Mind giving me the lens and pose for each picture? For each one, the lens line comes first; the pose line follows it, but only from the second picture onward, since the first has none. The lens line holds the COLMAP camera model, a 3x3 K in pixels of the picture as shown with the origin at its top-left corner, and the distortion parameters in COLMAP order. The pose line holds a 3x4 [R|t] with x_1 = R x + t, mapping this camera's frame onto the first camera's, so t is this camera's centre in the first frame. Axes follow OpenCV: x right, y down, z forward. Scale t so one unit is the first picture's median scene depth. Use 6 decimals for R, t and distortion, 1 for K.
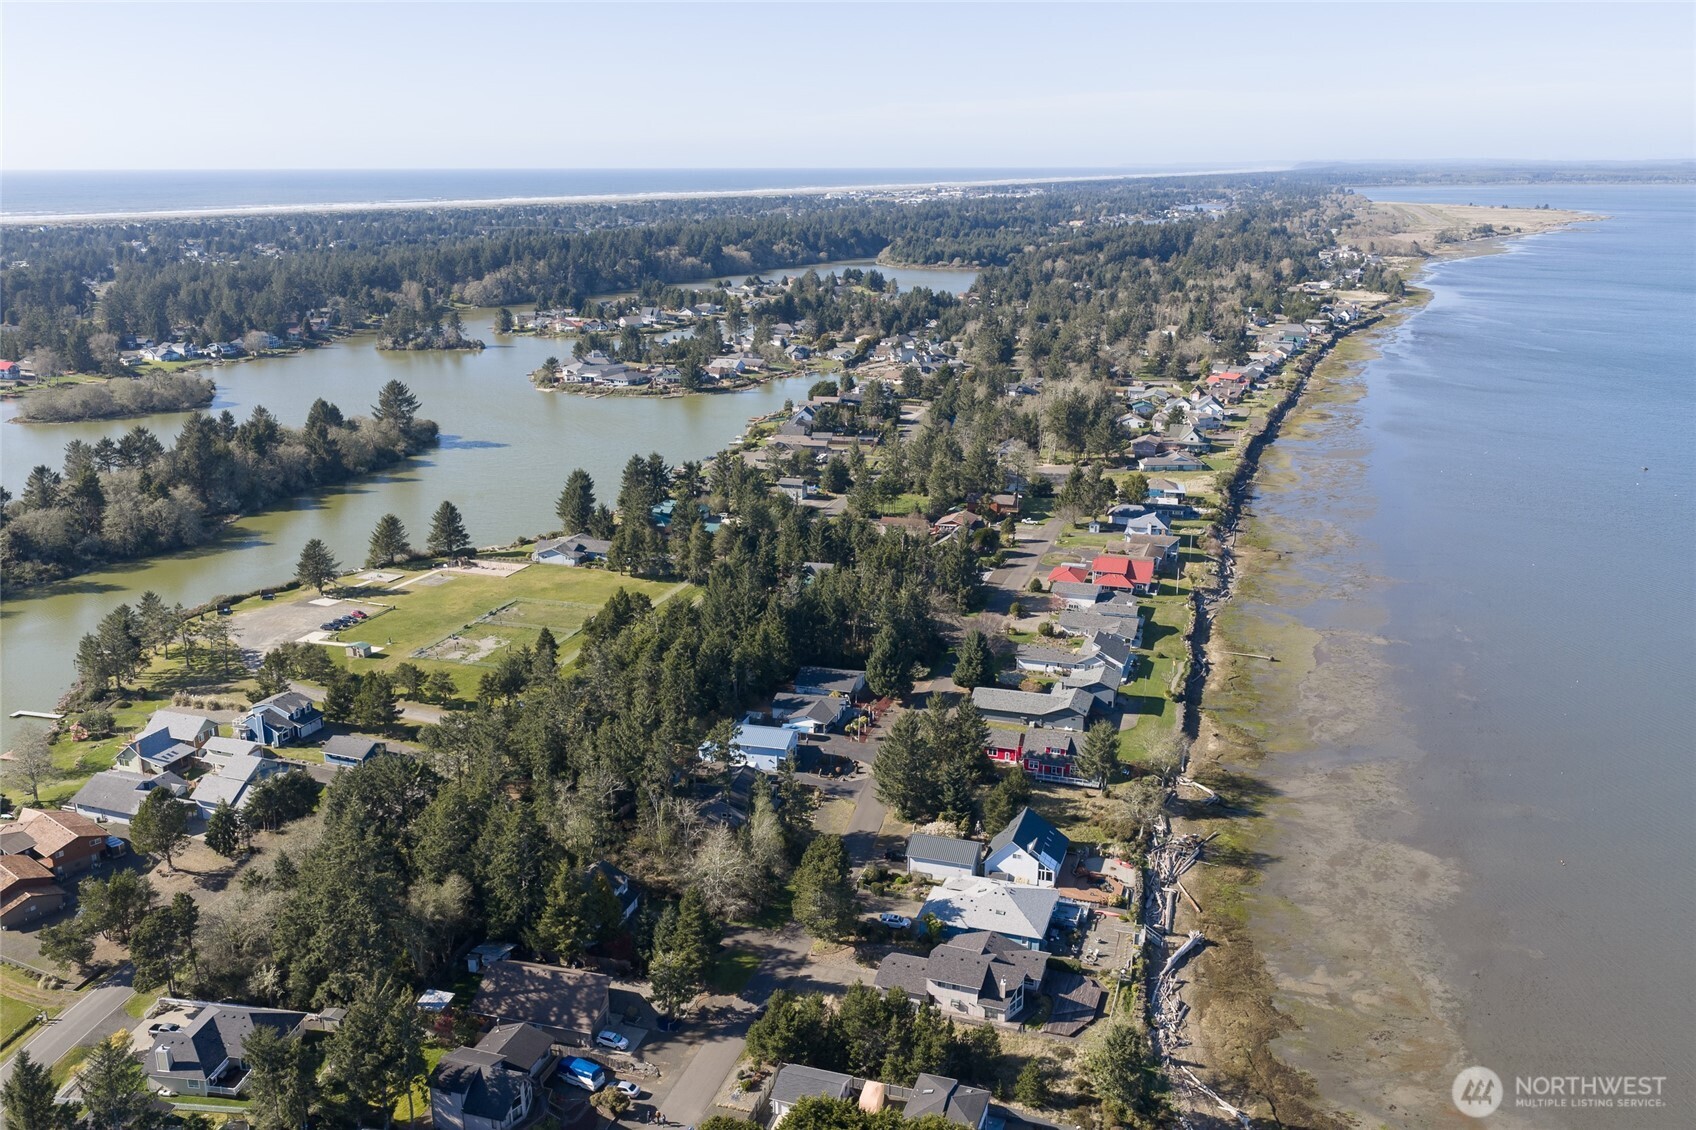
lens RADIAL K [[1402.1, 0, 846.8], [0, 1402.1, 566.5], [0, 0, 1]] dist [0.015216, -0.024821]
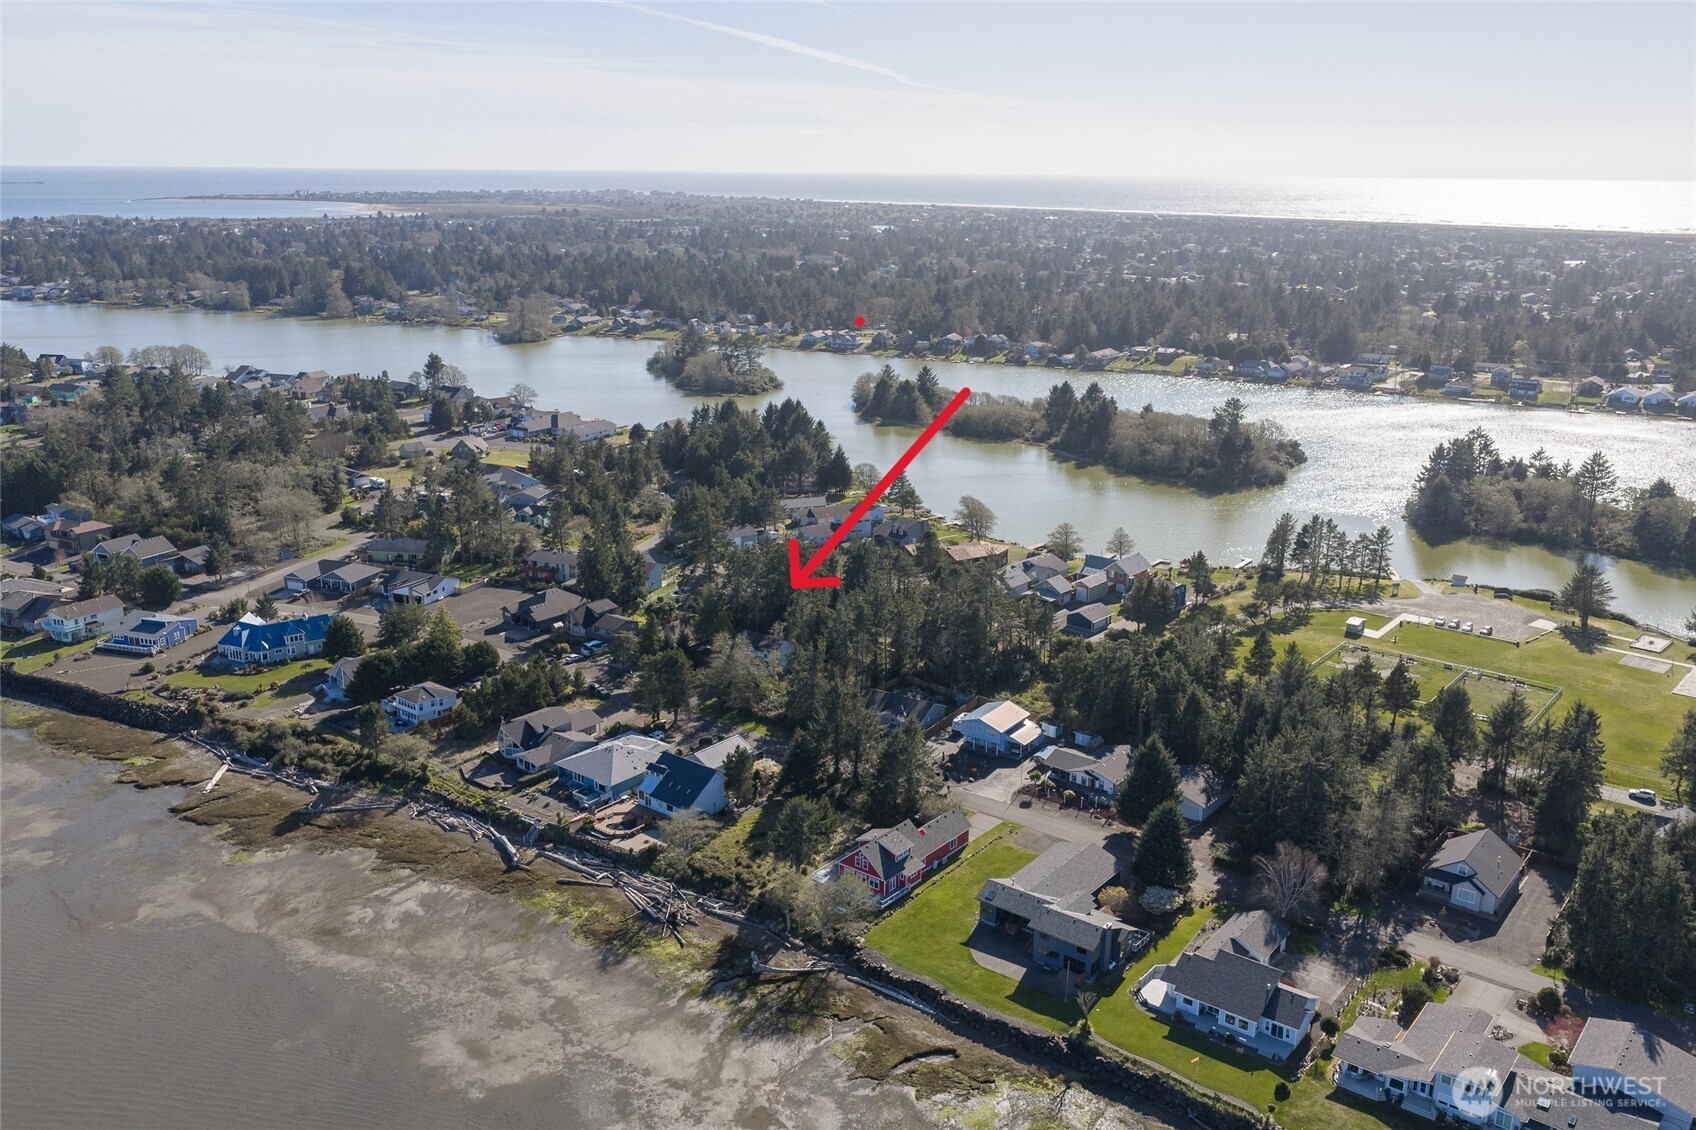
lens RADIAL K [[1402.1, 0, 849.1], [0, 1402.1, 573.4], [0, 0, 1]] dist [0.015216, -0.024821]
pose [[-0.352068, 0.258372, -0.899607, 0.558305], [-0.269696, 0.892375, 0.361843, -0.198984], [0.896277, 0.370014, -0.244495, 0.742142]]
